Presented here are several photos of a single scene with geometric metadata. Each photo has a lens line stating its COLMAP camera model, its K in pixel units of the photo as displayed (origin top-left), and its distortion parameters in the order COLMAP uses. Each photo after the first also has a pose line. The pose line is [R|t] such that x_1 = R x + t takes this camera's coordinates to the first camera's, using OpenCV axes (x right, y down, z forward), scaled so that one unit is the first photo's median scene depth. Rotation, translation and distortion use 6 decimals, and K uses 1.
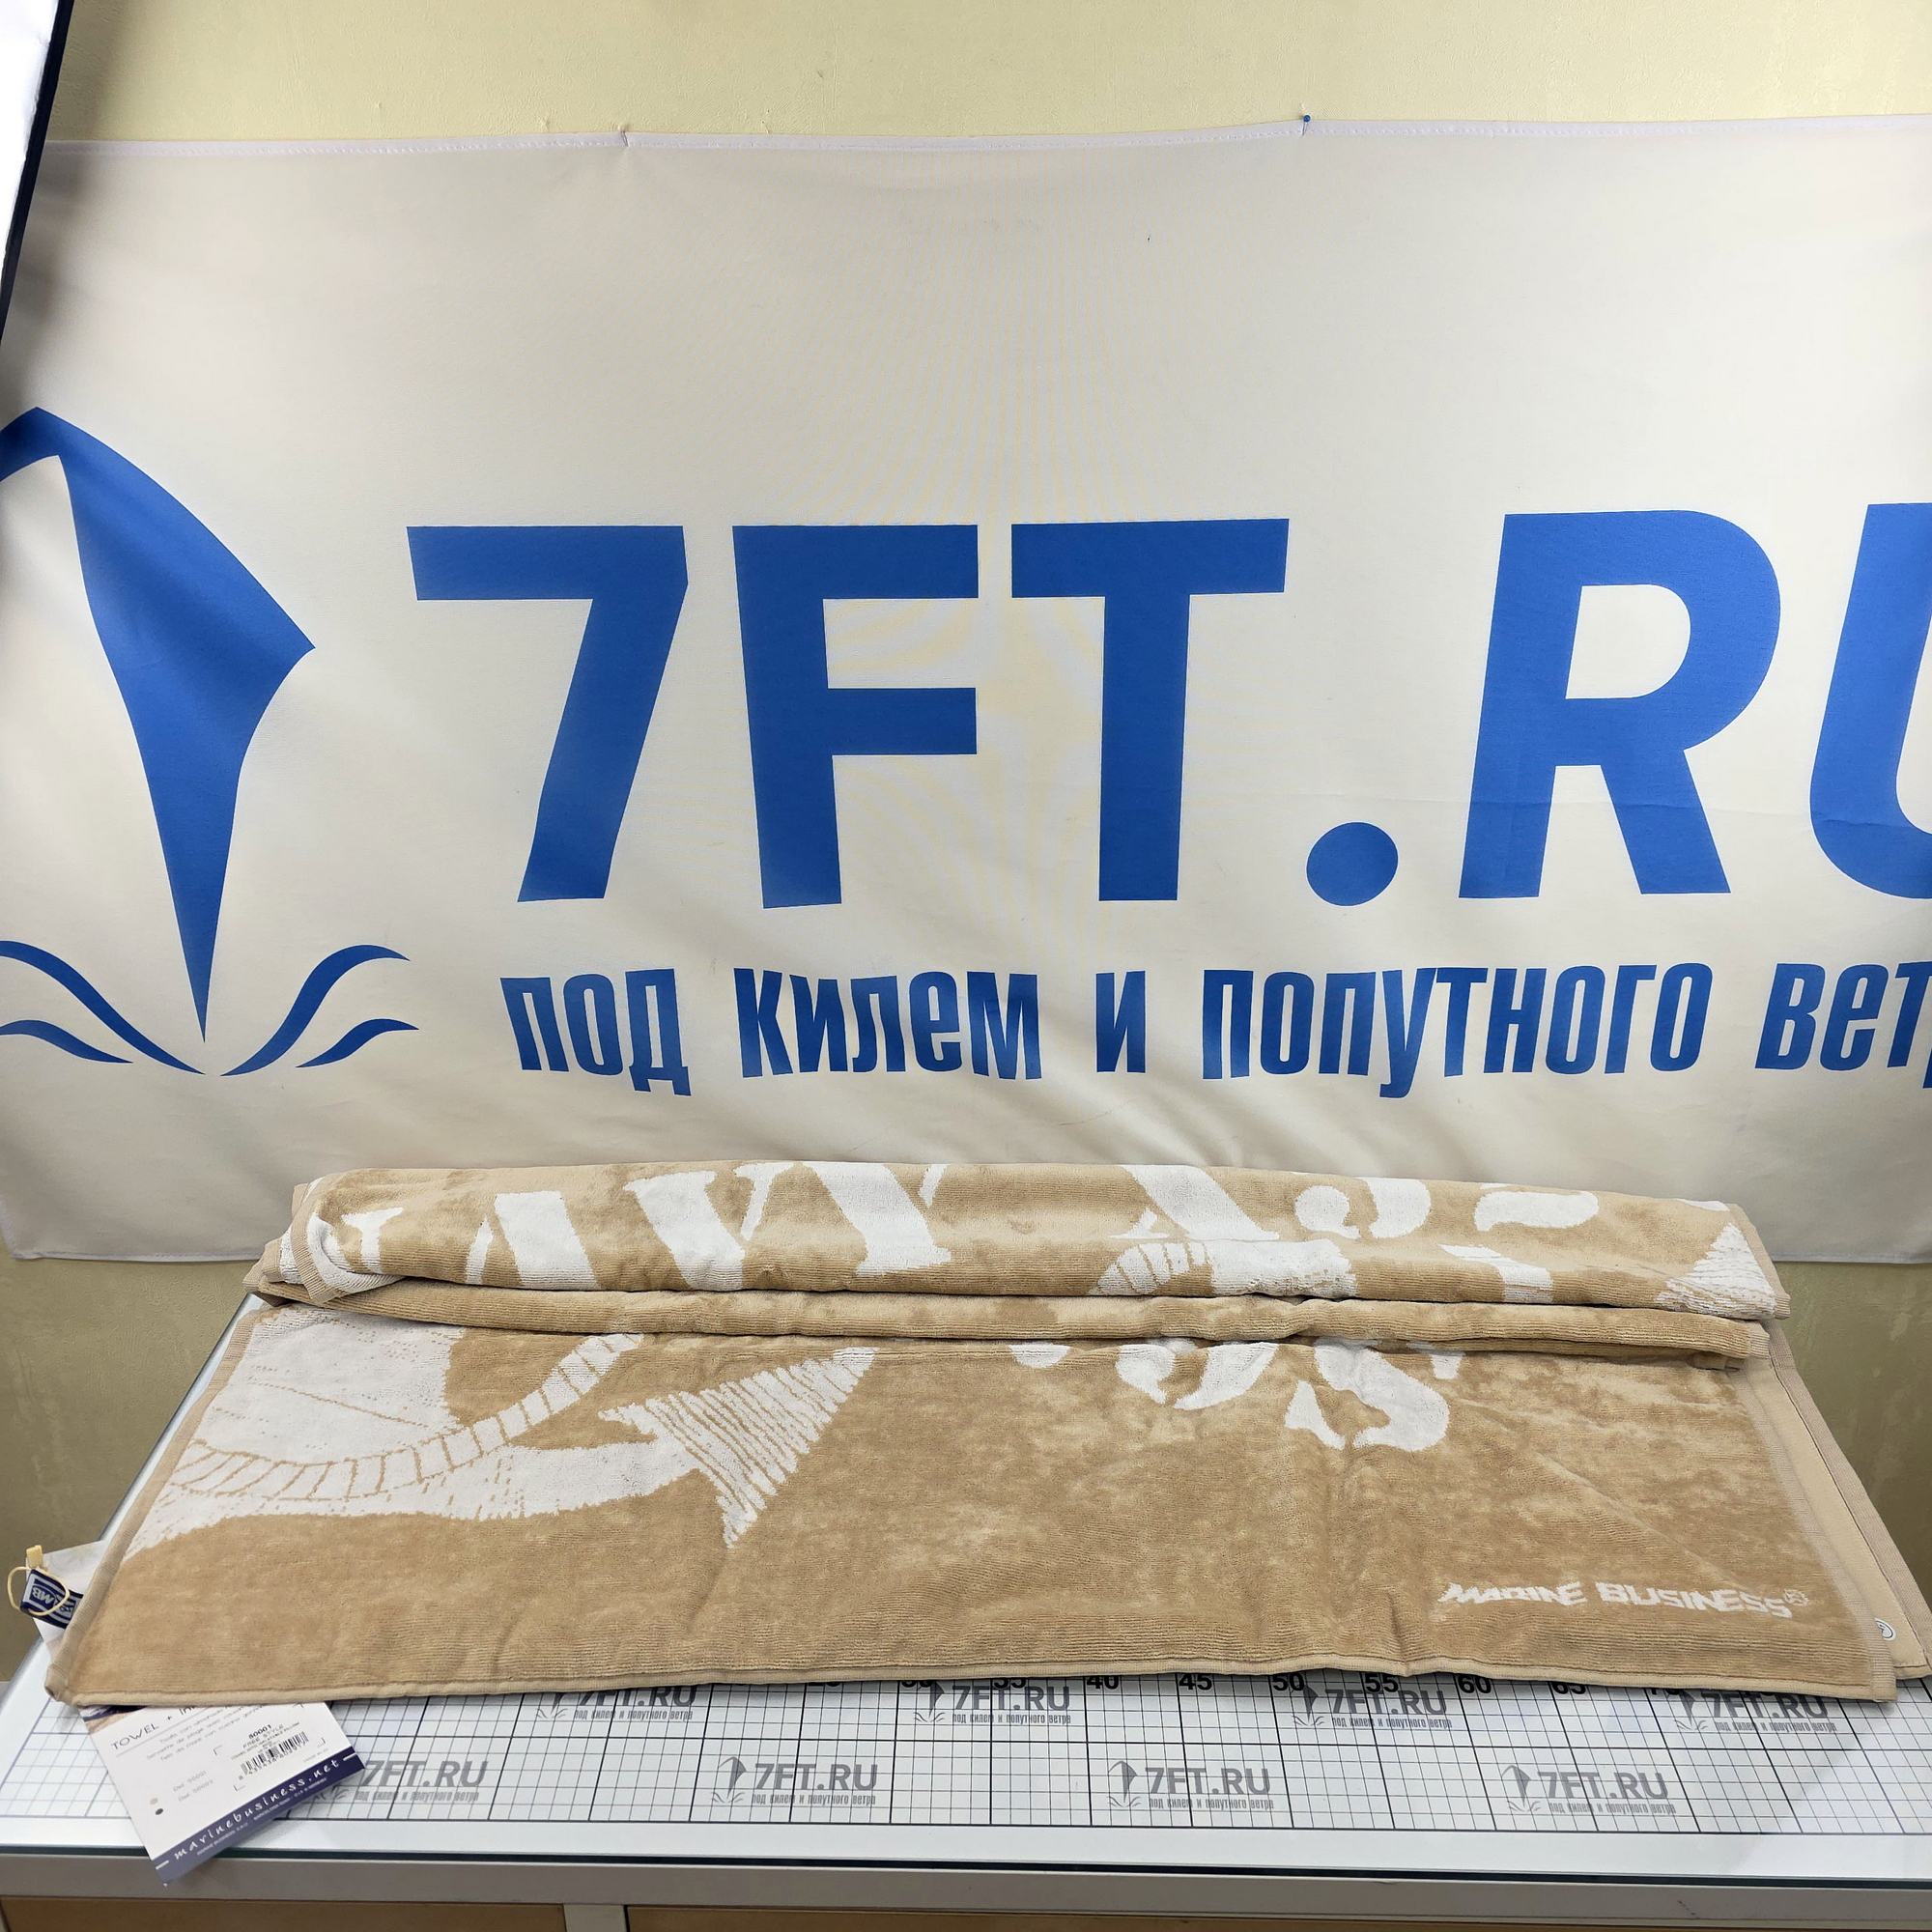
lens RADIAL K [[1828.1, 0, 1047.6], [0, 1828.1, 929.9], [0, 0, 1]] dist [-0.028272, 0.000000]
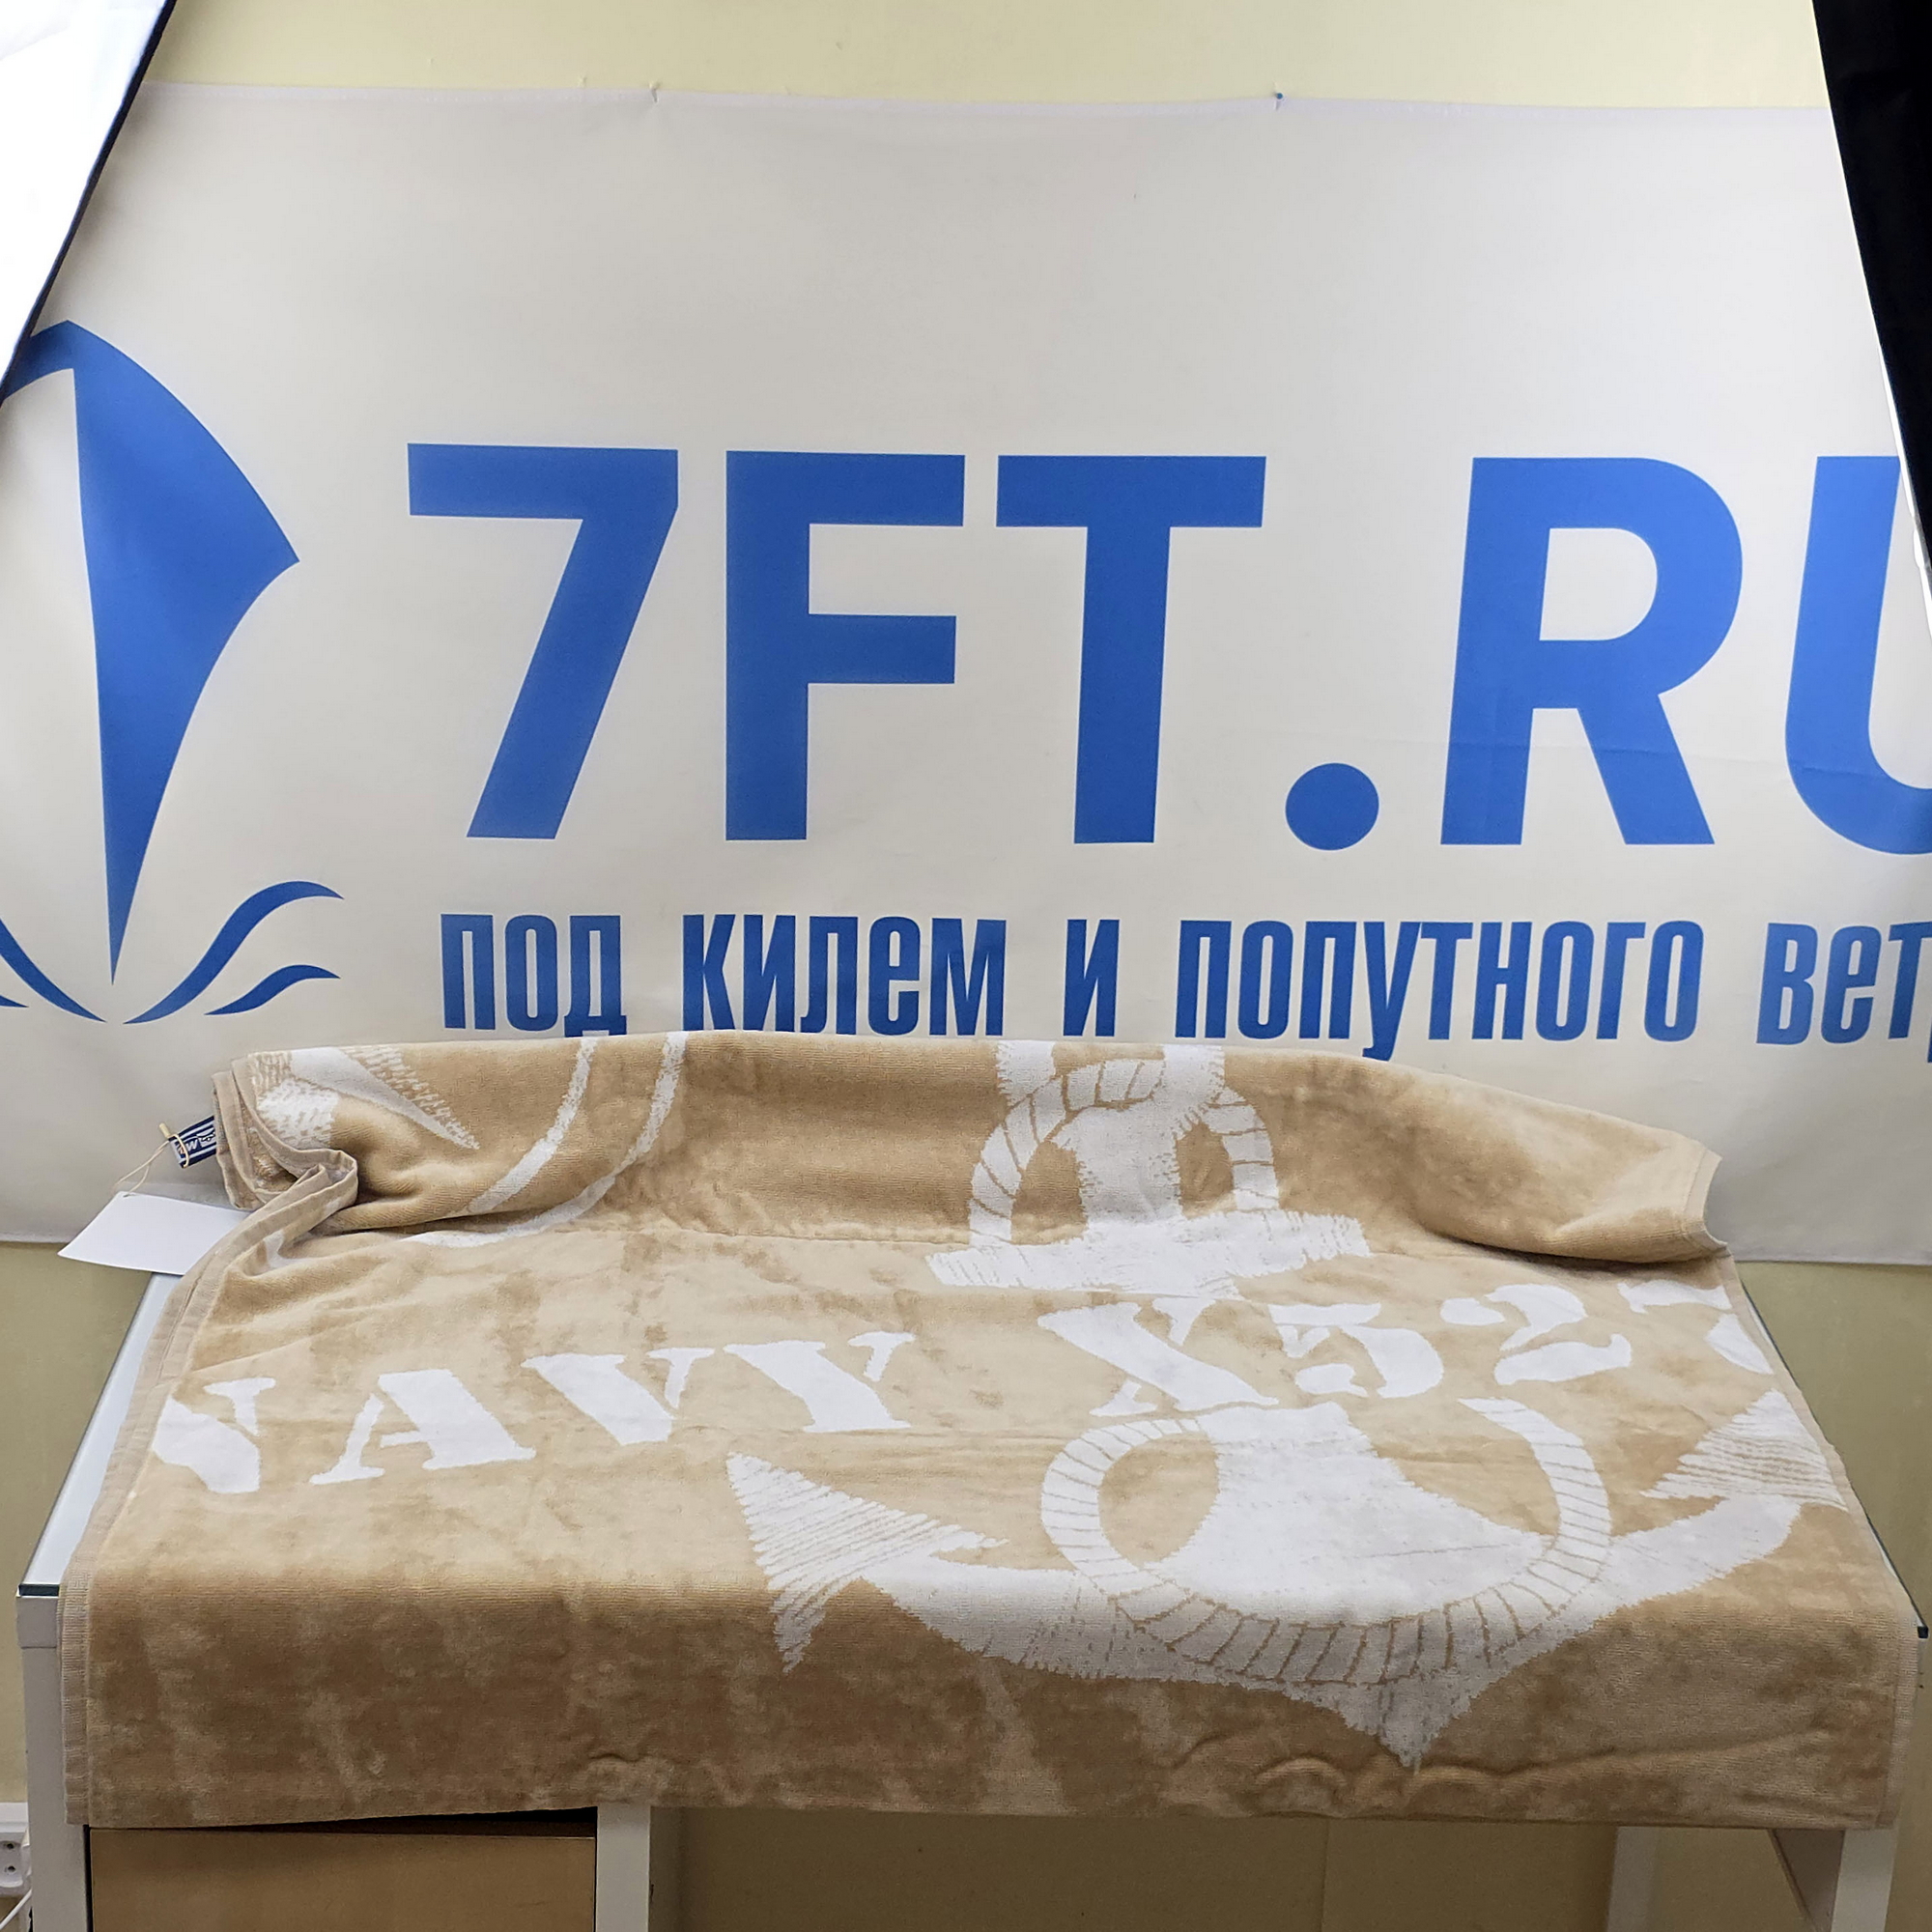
lens RADIAL K [[3318.2, 0, 902.8], [0, 3318.2, 864.5], [0, 0, 1]] dist [-0.113672, 0.000000]
pose [[0.999635, 0.025715, -0.008321, -0.049370], [-0.026587, 0.990936, -0.131676, 0.240515], [0.004859, 0.131849, 0.991258, -0.779089]]
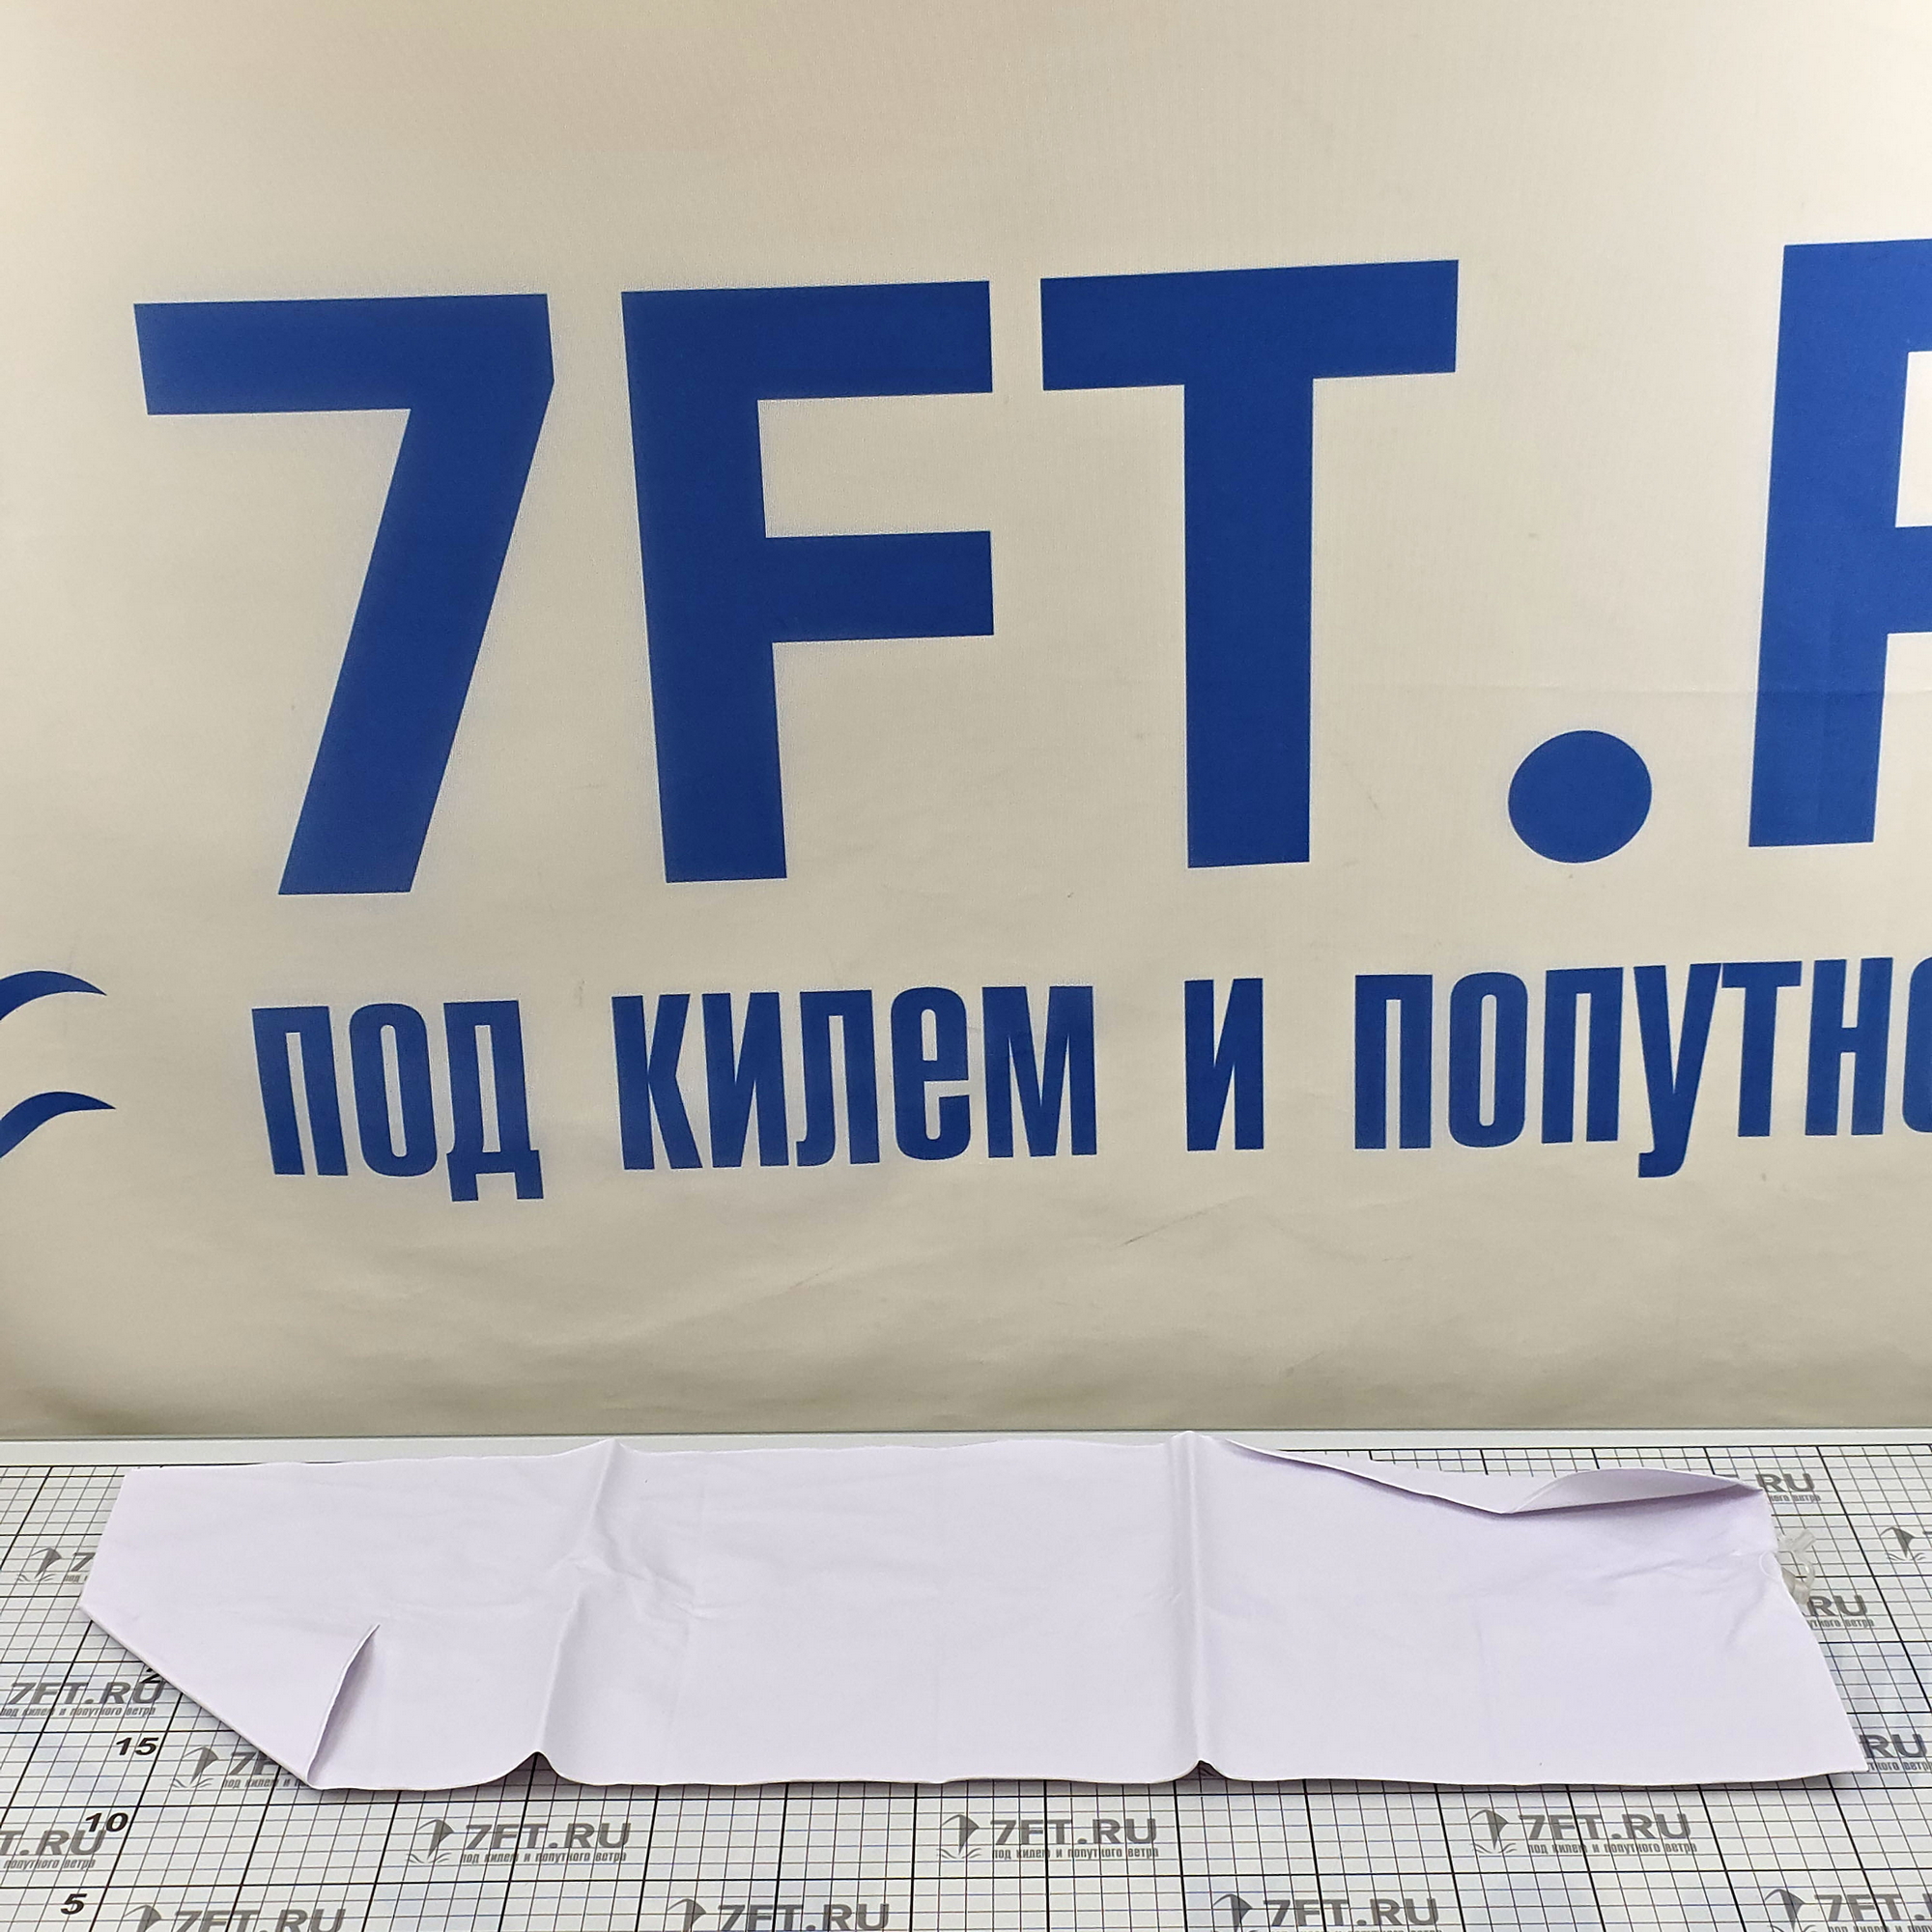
lens RADIAL K [[3589.4, 0, 1015.9], [0, 3589.4, 912.0], [0, 0, 1]] dist [-0.019810, 0.000000]
pose [[0.999528, -0.018383, -0.024604, -0.001094], [0.015992, 0.995438, -0.094059, 0.122621], [0.026221, 0.093622, 0.995263, -0.263680]]
